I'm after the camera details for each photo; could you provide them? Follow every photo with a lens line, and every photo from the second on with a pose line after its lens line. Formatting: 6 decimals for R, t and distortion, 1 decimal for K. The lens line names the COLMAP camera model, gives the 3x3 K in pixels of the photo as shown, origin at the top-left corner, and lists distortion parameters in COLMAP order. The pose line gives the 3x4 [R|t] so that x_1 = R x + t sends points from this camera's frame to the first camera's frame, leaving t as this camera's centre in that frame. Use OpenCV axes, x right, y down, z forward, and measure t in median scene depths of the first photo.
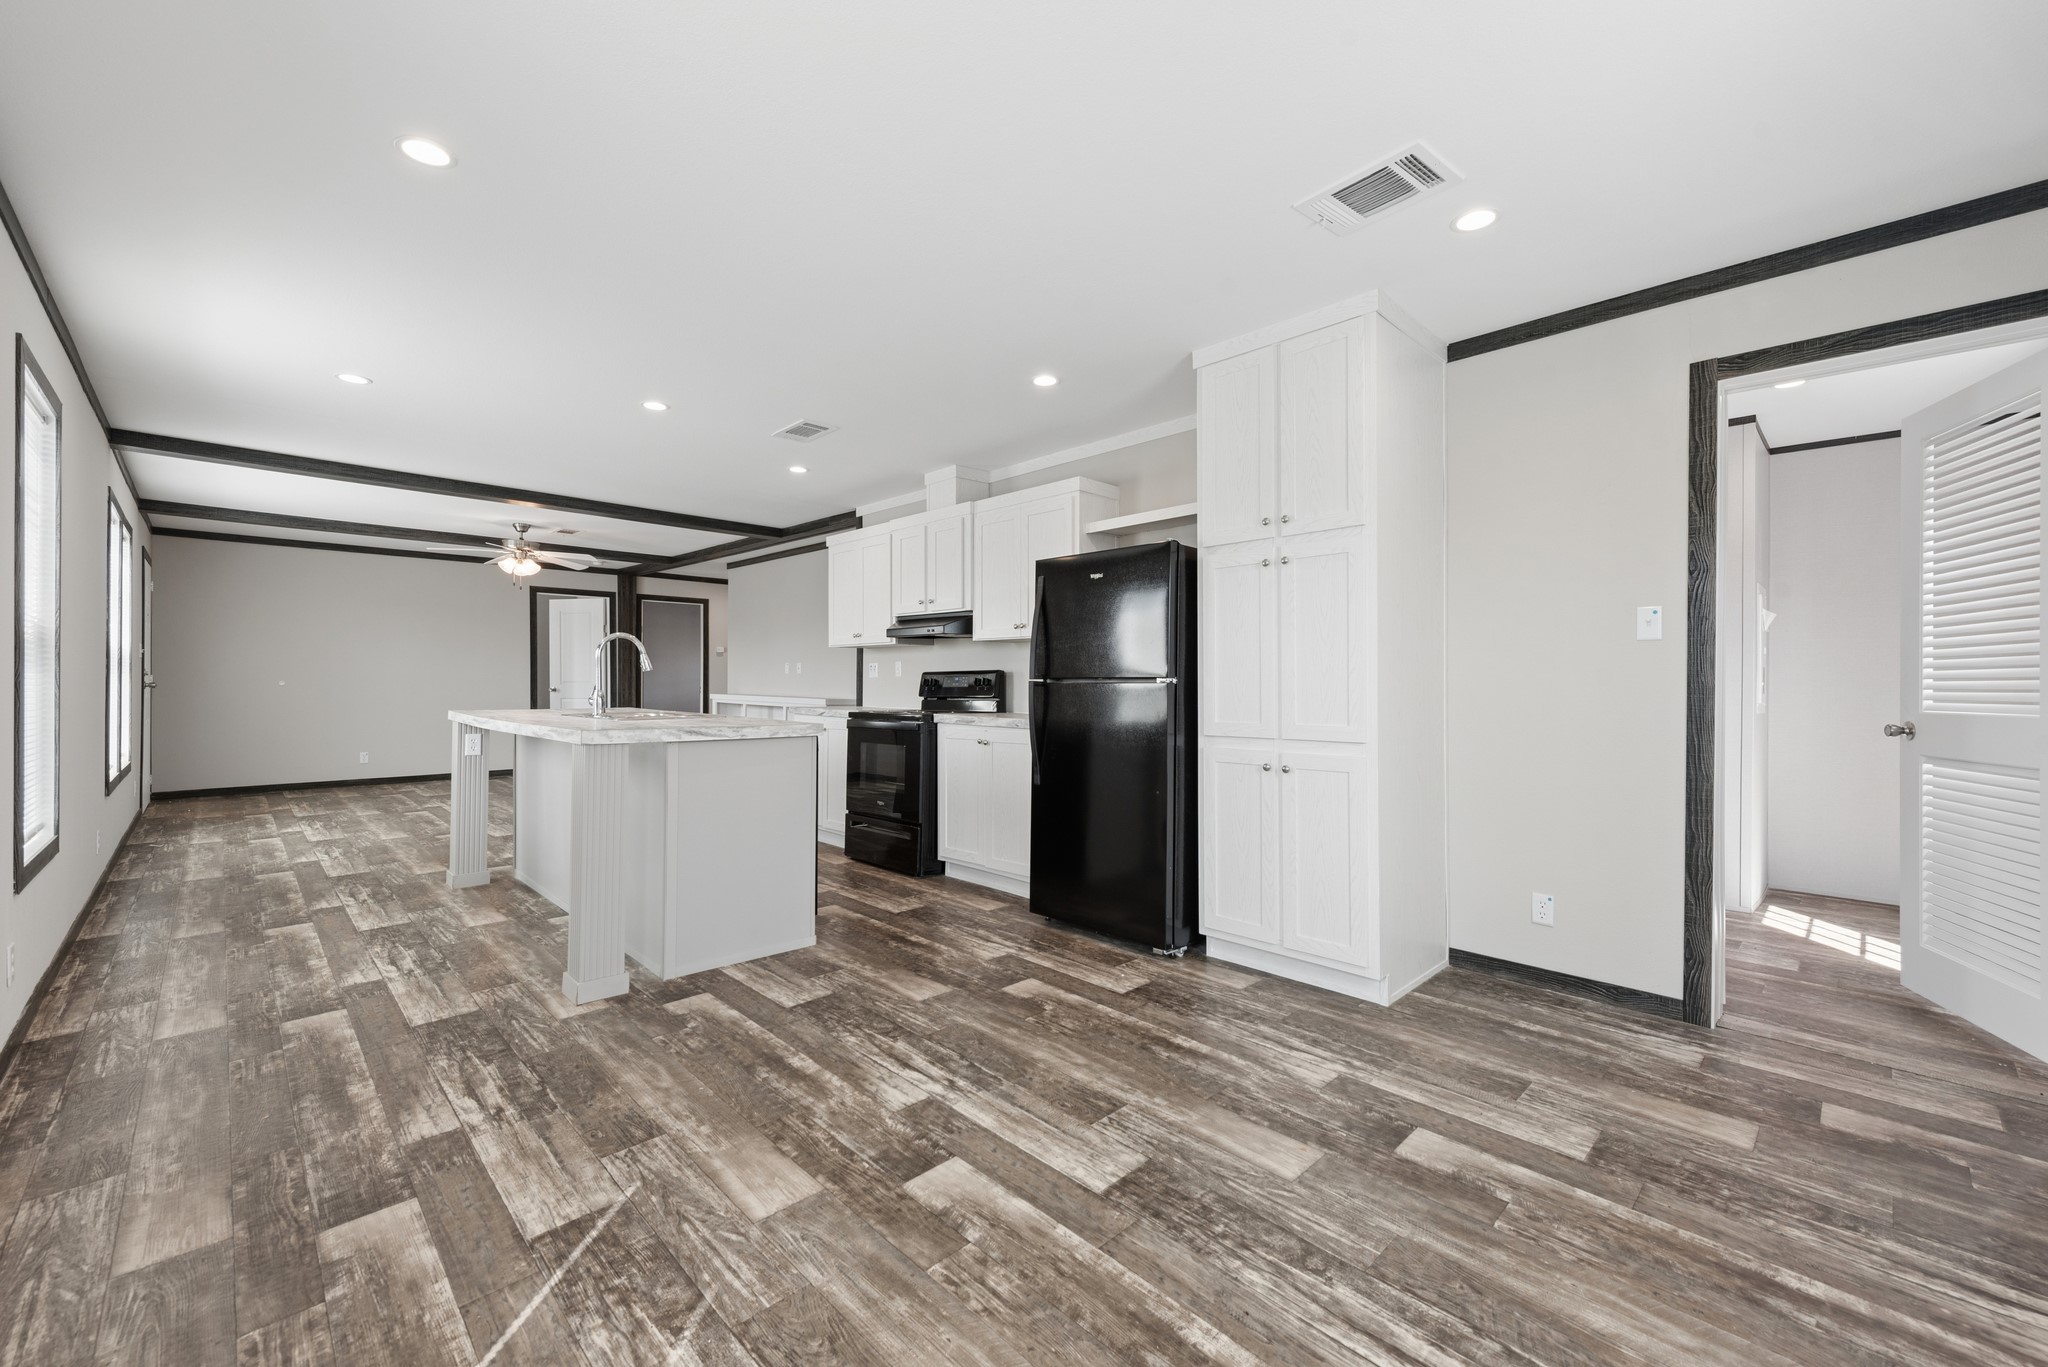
lens RADIAL K [[816.5, 0, 1027.0], [0, 816.5, 680.3], [0, 0, 1]] dist [0.001277, 0.000328]
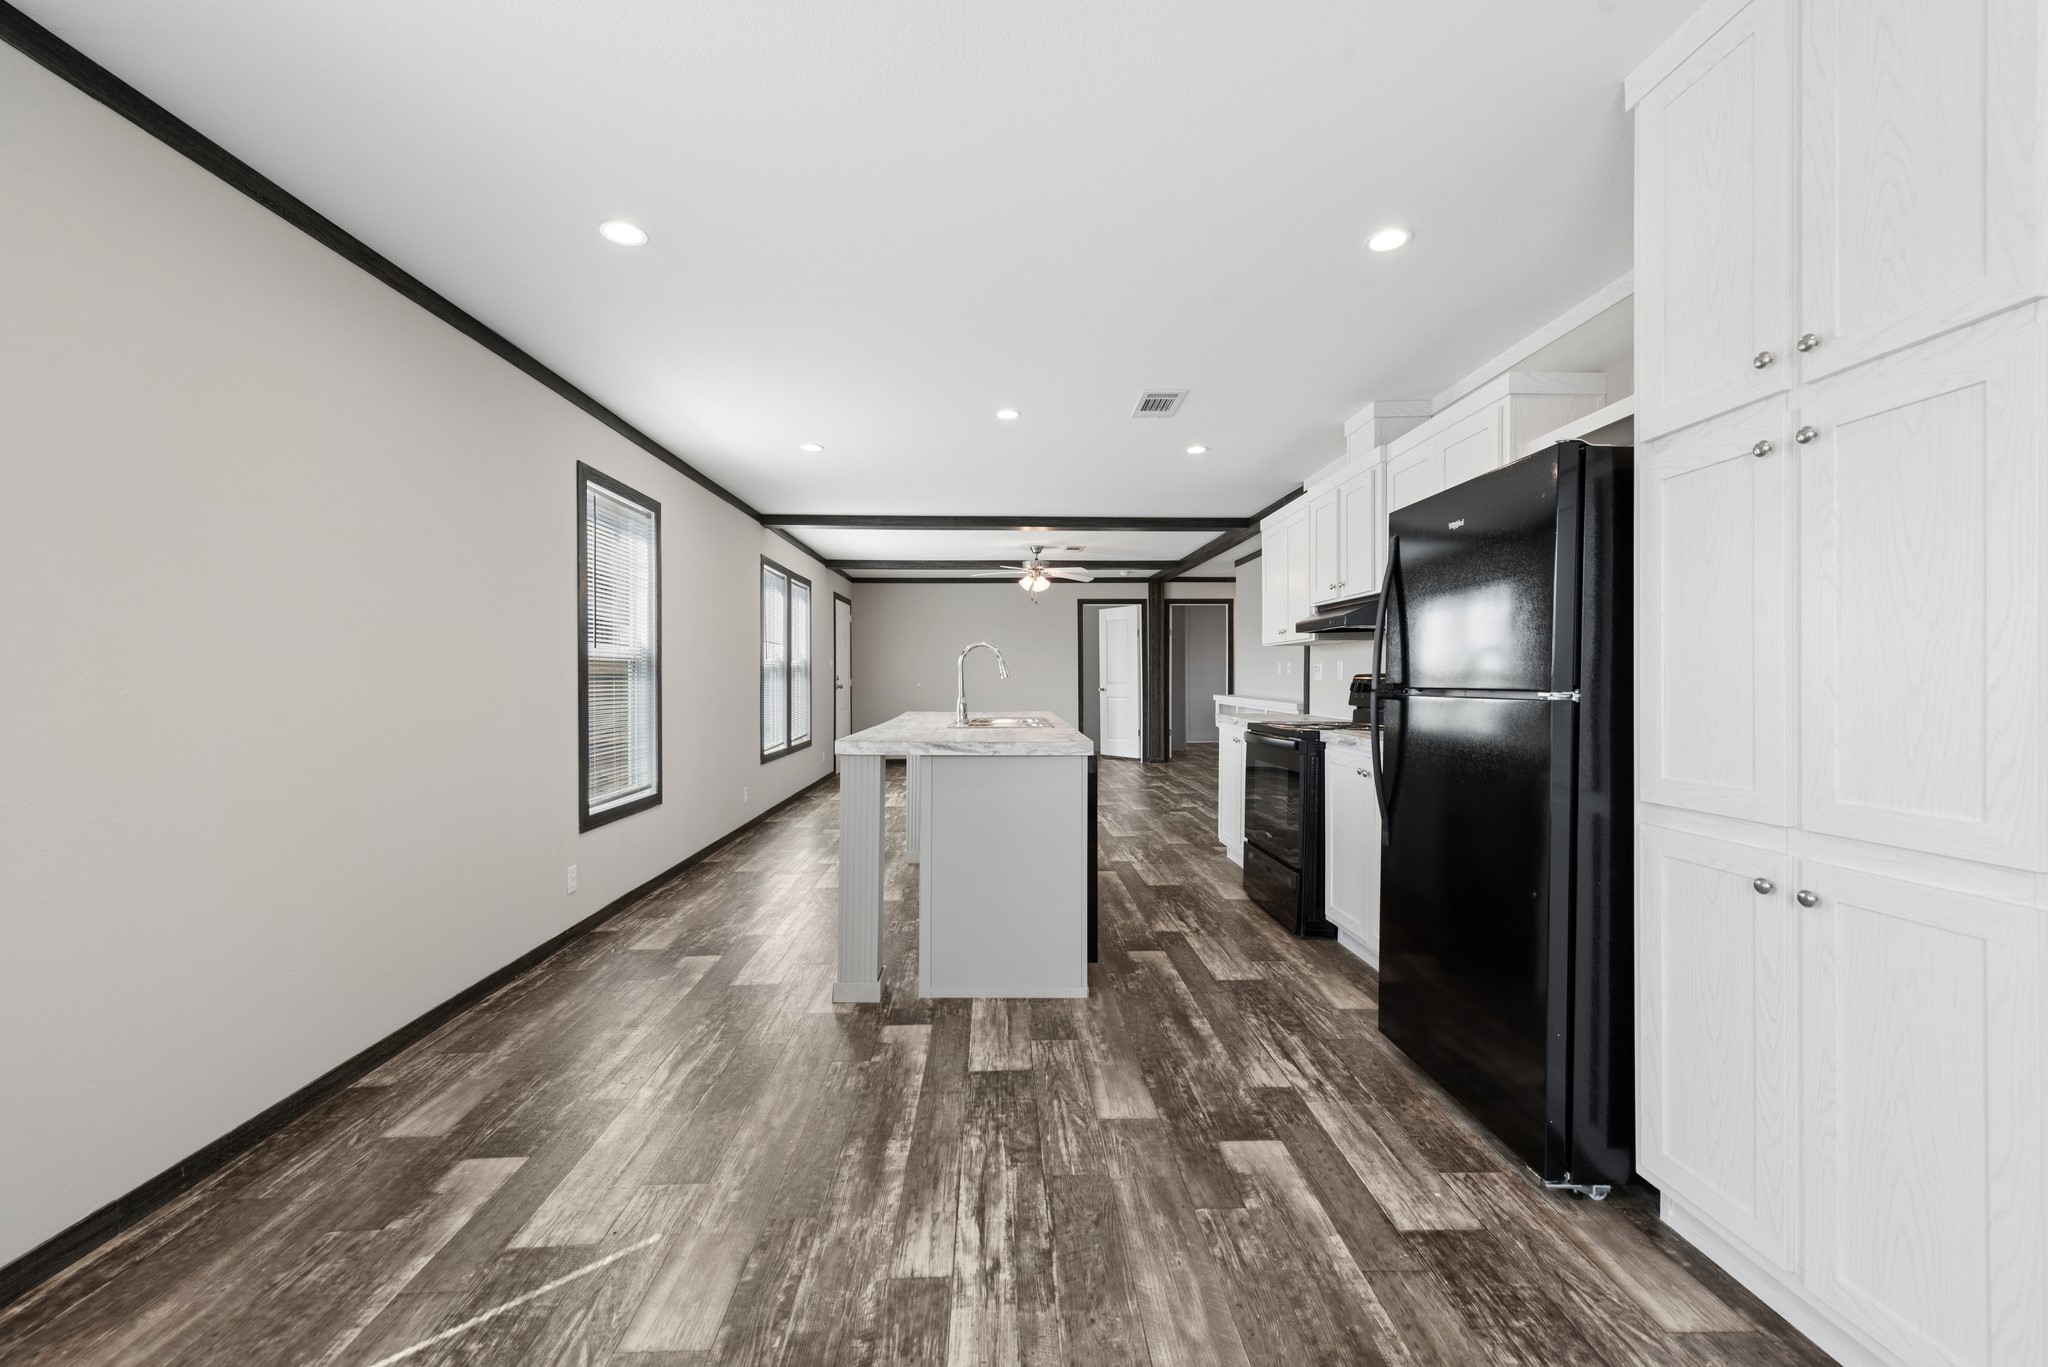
lens RADIAL K [[800.3, 0, 1019.3], [0, 800.3, 682.2], [0, 0, 1]] dist [0.004158, -0.000023]
pose [[0.734904, -0.001209, -0.678170, 0.290368], [0.006101, 0.999970, 0.004829, -0.014822], [0.678144, -0.007686, 0.734889, 0.370958]]
